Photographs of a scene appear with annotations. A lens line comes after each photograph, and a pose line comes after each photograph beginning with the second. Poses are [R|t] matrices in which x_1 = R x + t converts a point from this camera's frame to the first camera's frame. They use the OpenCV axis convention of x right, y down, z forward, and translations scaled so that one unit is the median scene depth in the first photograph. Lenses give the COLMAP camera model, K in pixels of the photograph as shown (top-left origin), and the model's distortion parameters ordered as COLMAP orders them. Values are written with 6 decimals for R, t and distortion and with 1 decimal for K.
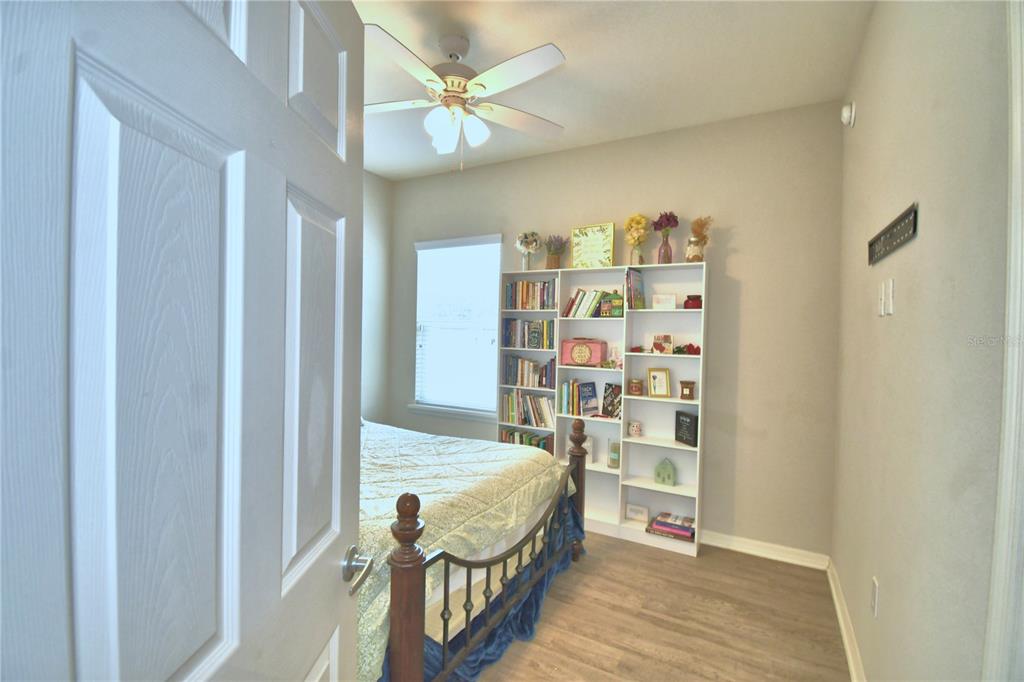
lens RADIAL K [[450.9, 0, 495.1], [0, 450.9, 338.9], [0, 0, 1]] dist [0.007000, -0.017759]
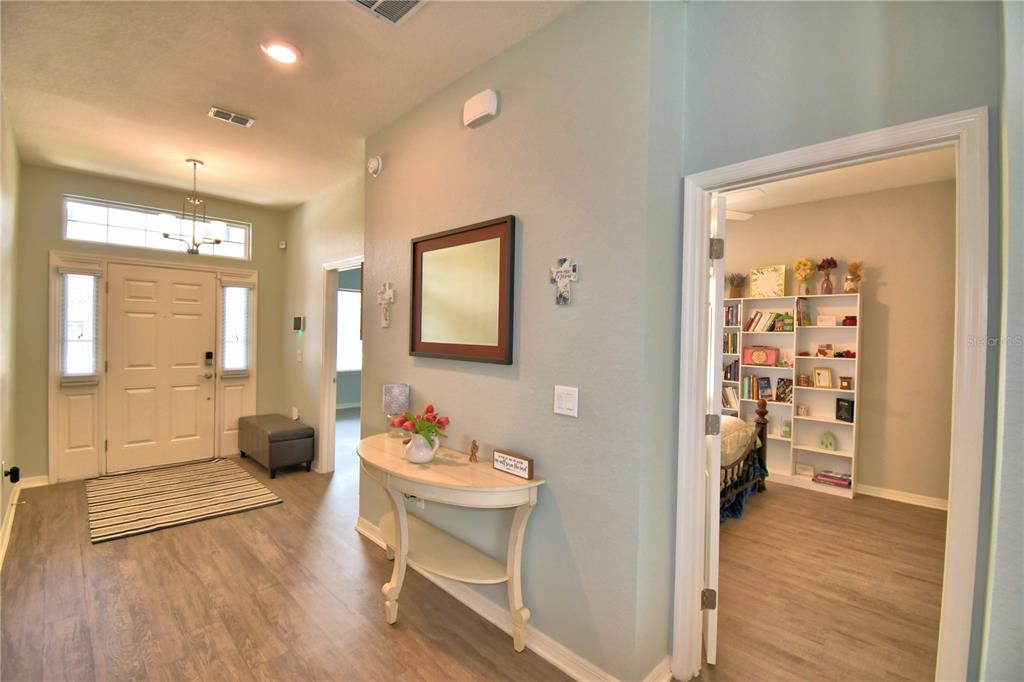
lens RADIAL K [[450.9, 0, 490.3], [0, 450.9, 338.7], [0, 0, 1]] dist [0.007000, -0.017759]
pose [[0.962120, -0.001963, -0.272618, -0.247595], [-0.000274, 0.999967, -0.008166, -0.013271], [0.272625, 0.007931, 0.962088, -0.627214]]
